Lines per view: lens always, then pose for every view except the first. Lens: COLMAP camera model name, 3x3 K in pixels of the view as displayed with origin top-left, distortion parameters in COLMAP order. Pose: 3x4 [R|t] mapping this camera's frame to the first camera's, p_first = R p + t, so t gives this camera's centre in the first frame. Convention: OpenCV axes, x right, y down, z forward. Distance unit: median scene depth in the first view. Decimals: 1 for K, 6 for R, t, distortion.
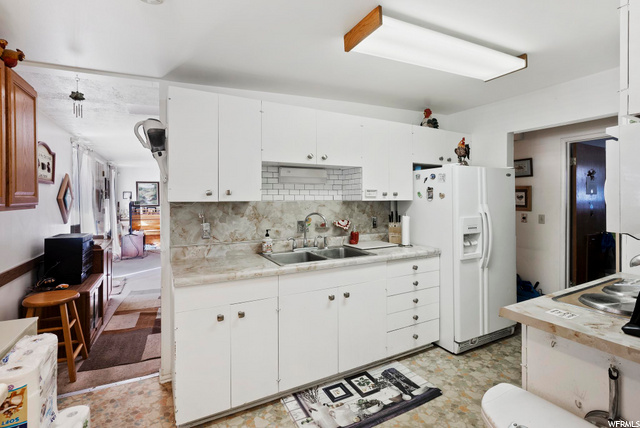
lens RADIAL K [[301.3, 0, 319.2], [0, 301.3, 197.1], [0, 0, 1]] dist [0.001911, 0.000301]
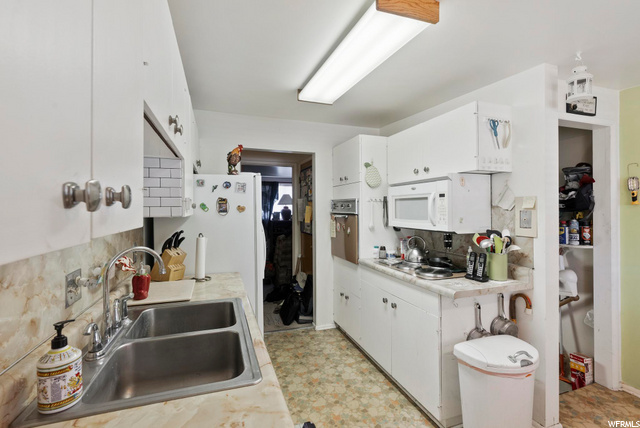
lens RADIAL K [[294.6, 0, 318.8], [0, 294.6, 209.1], [0, 0, 1]] dist [-0.002654, -0.000130]
pose [[0.172746, 0.004619, 0.984956, -0.365711], [0.000368, 0.999989, -0.004754, 0.000247], [-0.984966, 0.001184, 0.172742, 0.635574]]
